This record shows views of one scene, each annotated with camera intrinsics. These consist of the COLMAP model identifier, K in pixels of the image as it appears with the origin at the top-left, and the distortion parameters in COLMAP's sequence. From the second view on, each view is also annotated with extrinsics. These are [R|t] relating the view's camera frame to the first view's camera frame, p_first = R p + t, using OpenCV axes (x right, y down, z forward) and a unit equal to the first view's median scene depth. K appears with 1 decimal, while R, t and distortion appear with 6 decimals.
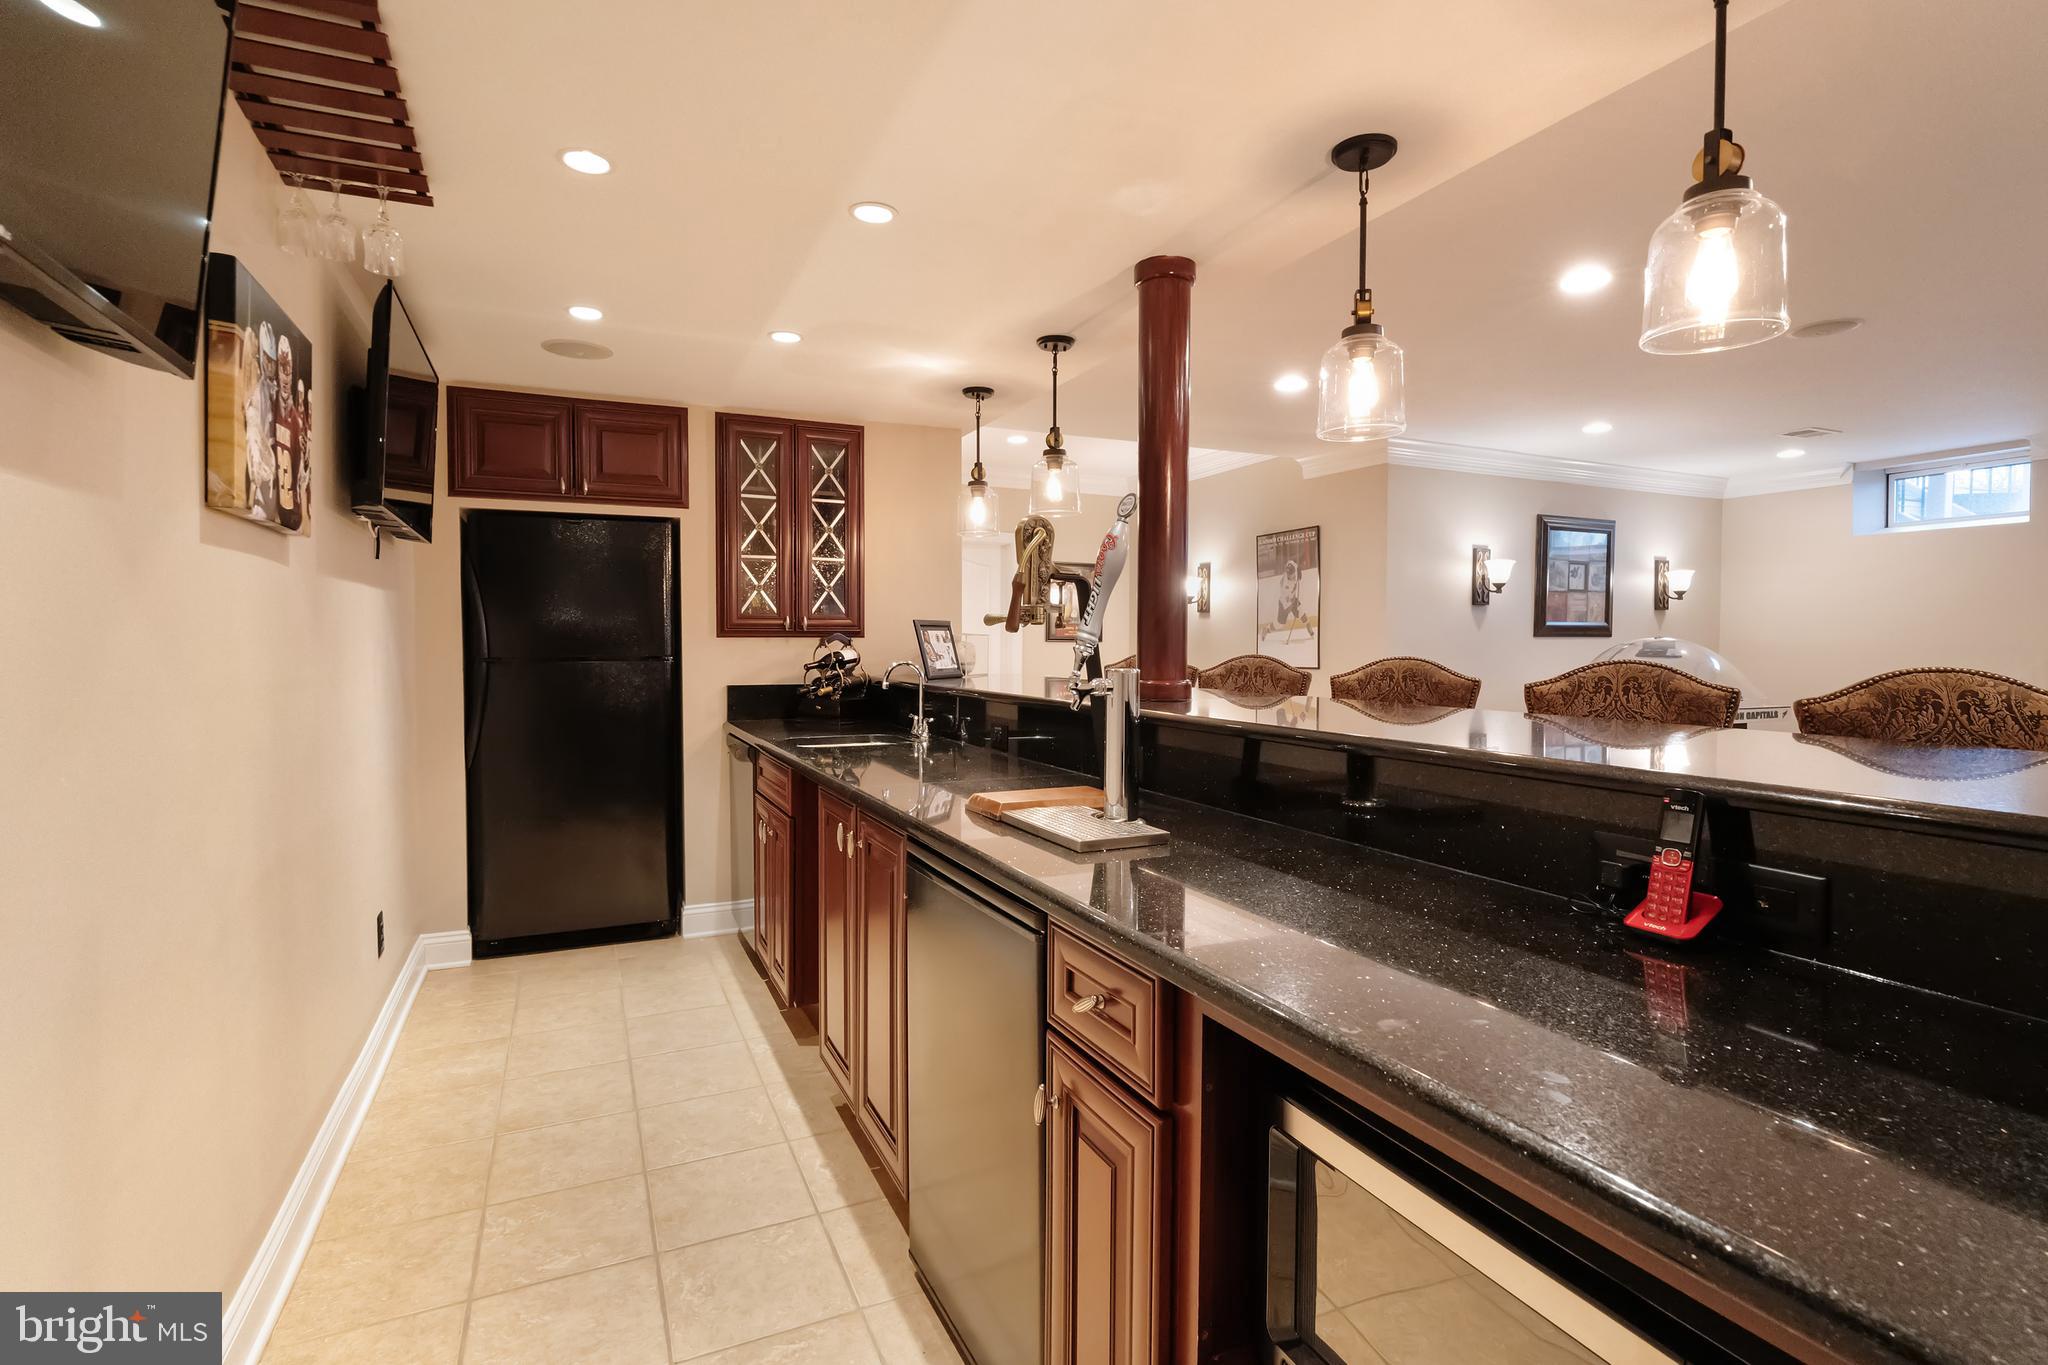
lens RADIAL K [[977.9, 0, 1018.9], [0, 977.9, 669.7], [0, 0, 1]] dist [0.002186, 0.000550]
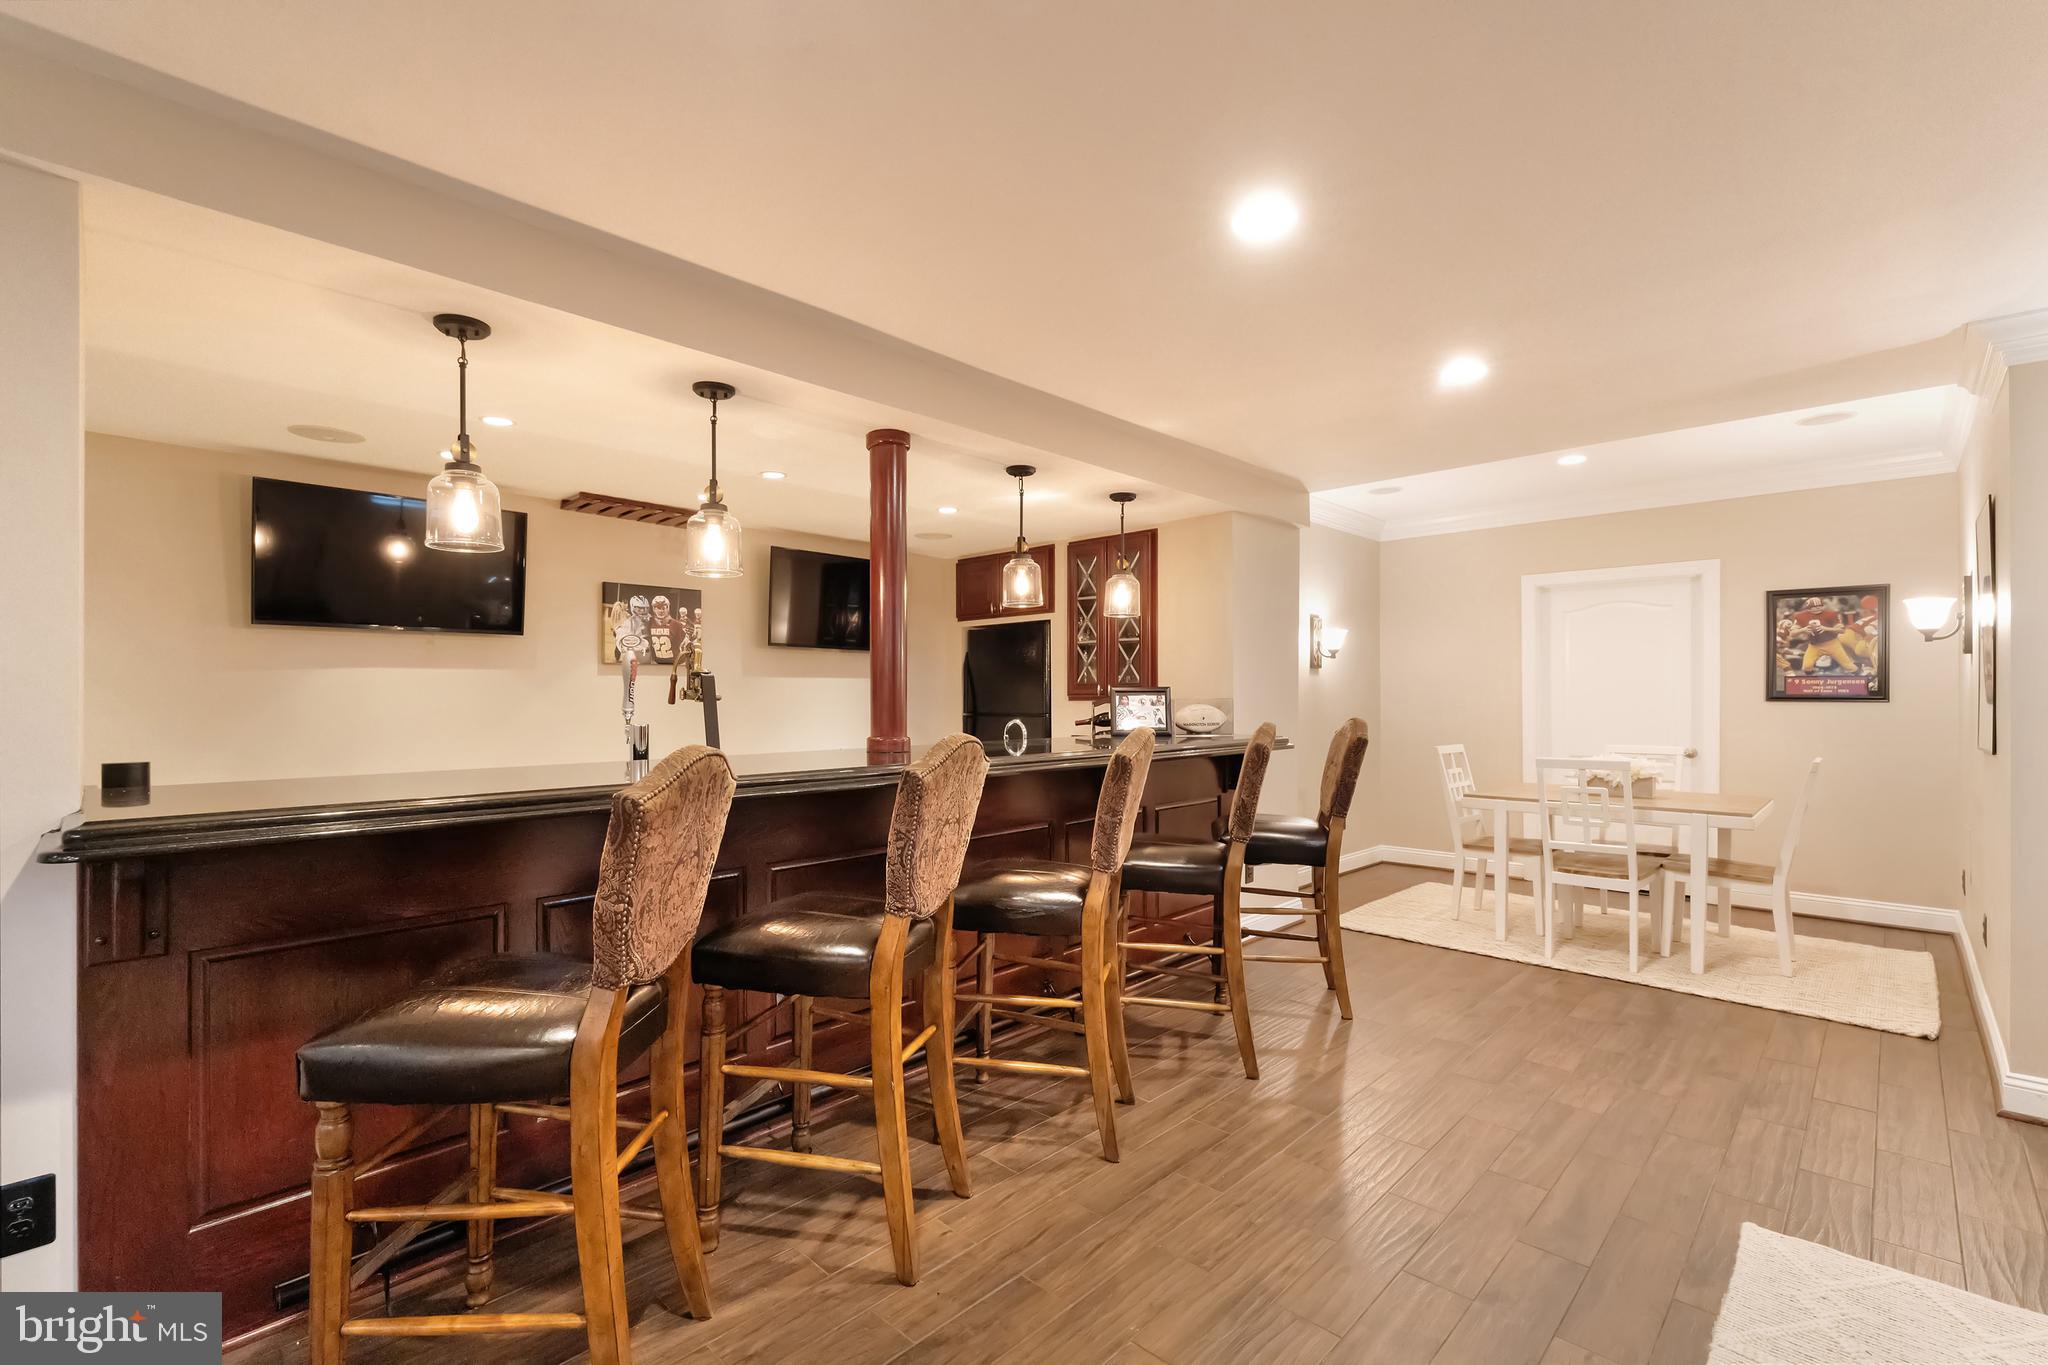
lens RADIAL K [[895.1, 0, 1008.5], [0, 895.1, 689.8], [0, 0, 1]] dist [0.001337, -0.000065]
pose [[0.349666, -0.003296, -0.936868, 0.576088], [-0.021174, 0.999711, -0.011419, -0.019978], [0.936635, 0.023830, 0.349496, 0.300518]]
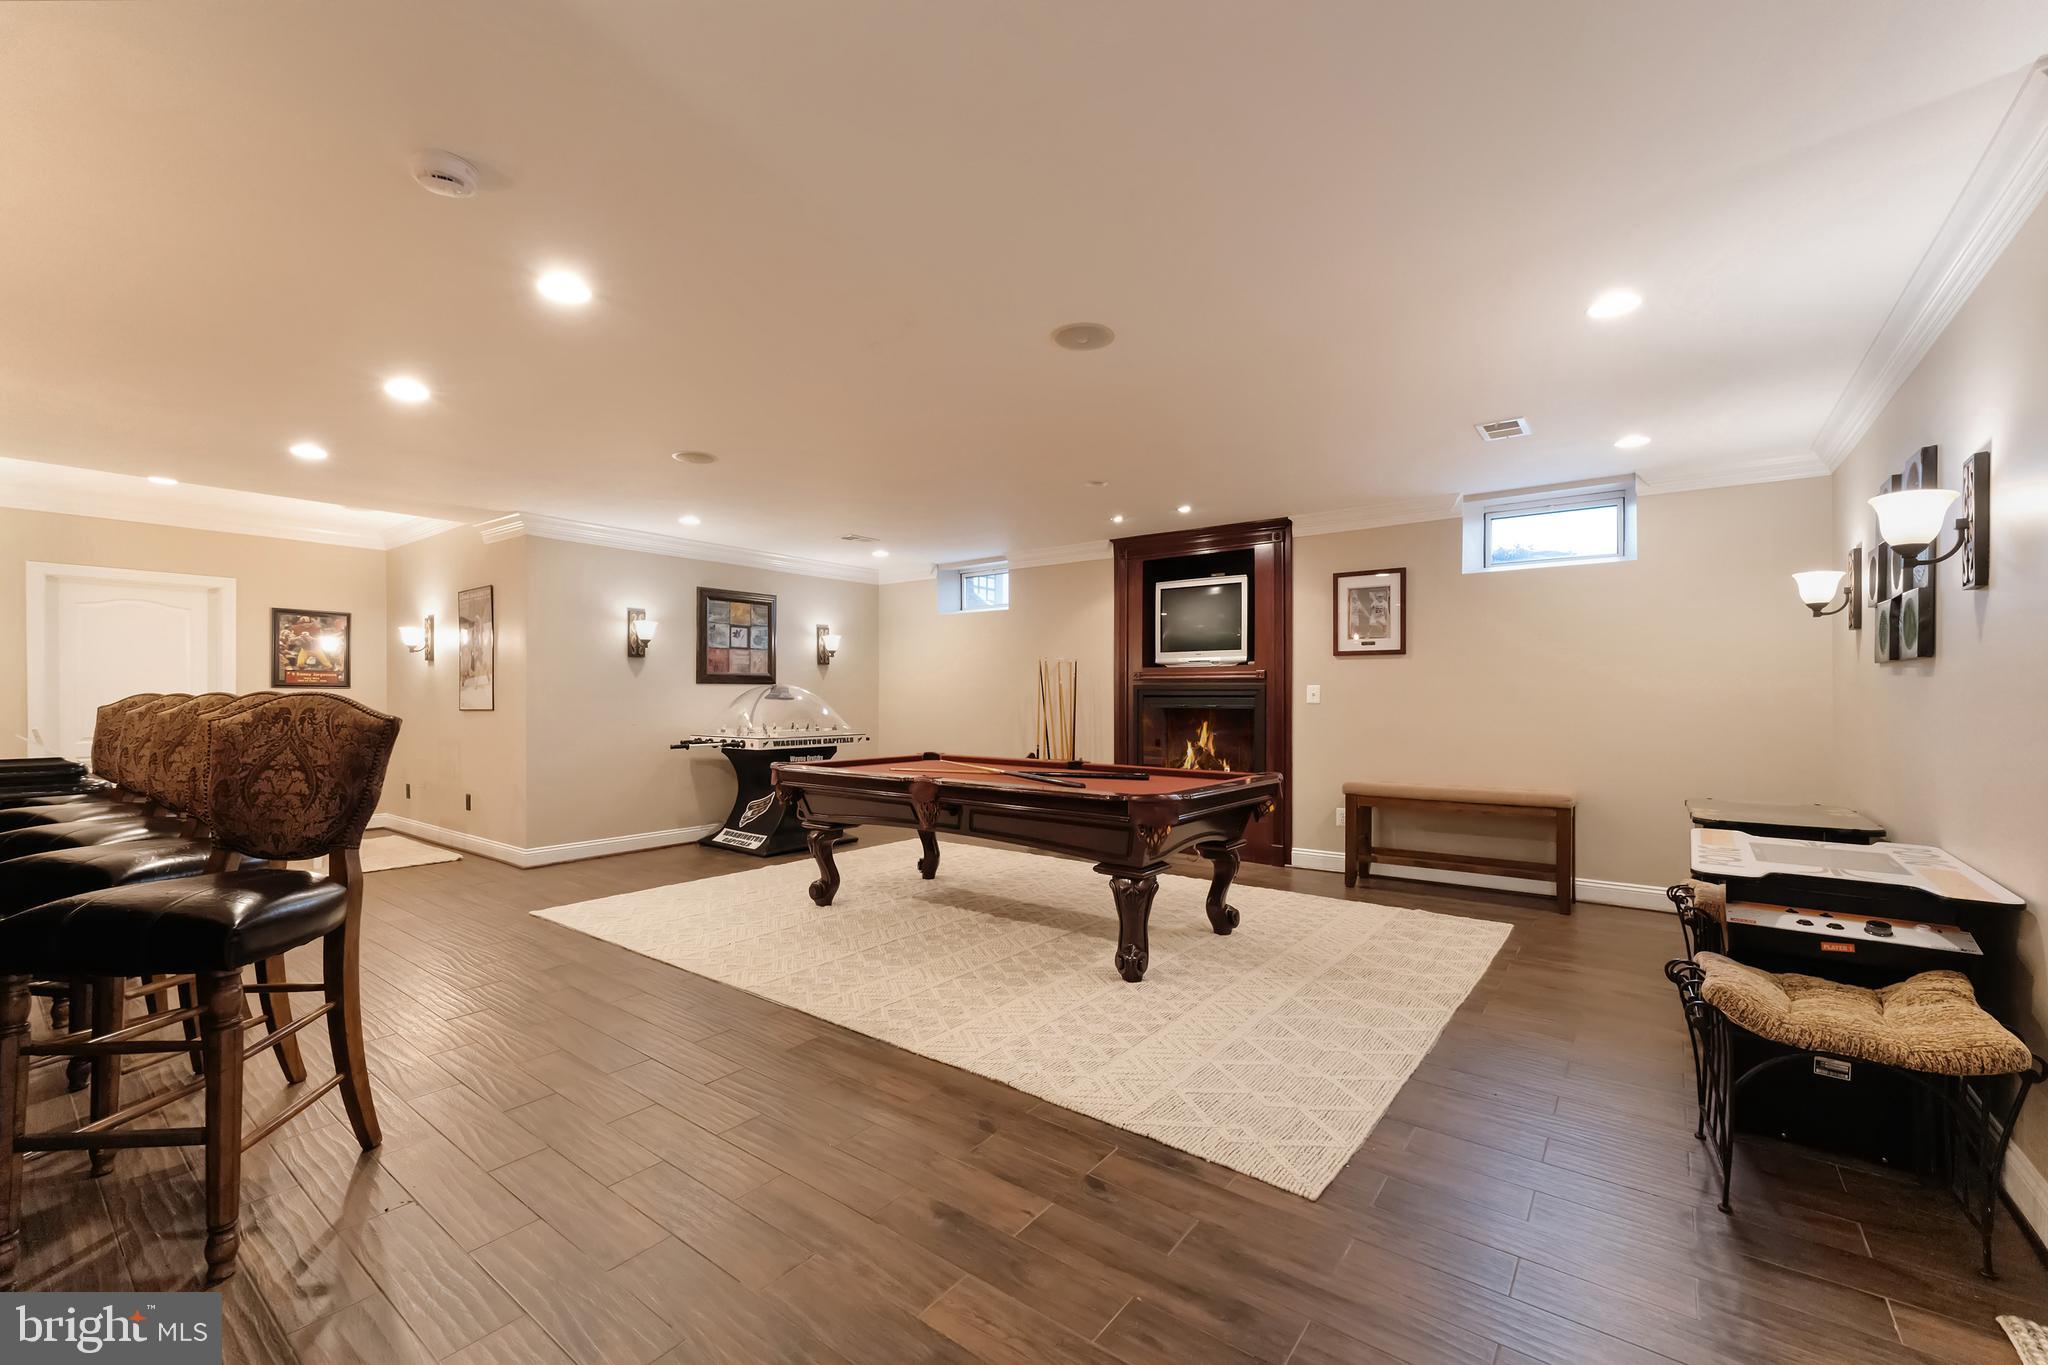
lens RADIAL K [[854.2, 0, 1011.0], [0, 854.2, 691.3], [0, 0, 1]] dist [-0.001816, -0.000262]
pose [[0.890508, 0.005133, 0.454939, 0.385546], [0.008553, 0.999571, -0.028019, 0.009418], [-0.454888, 0.028843, 0.890082, -0.149607]]
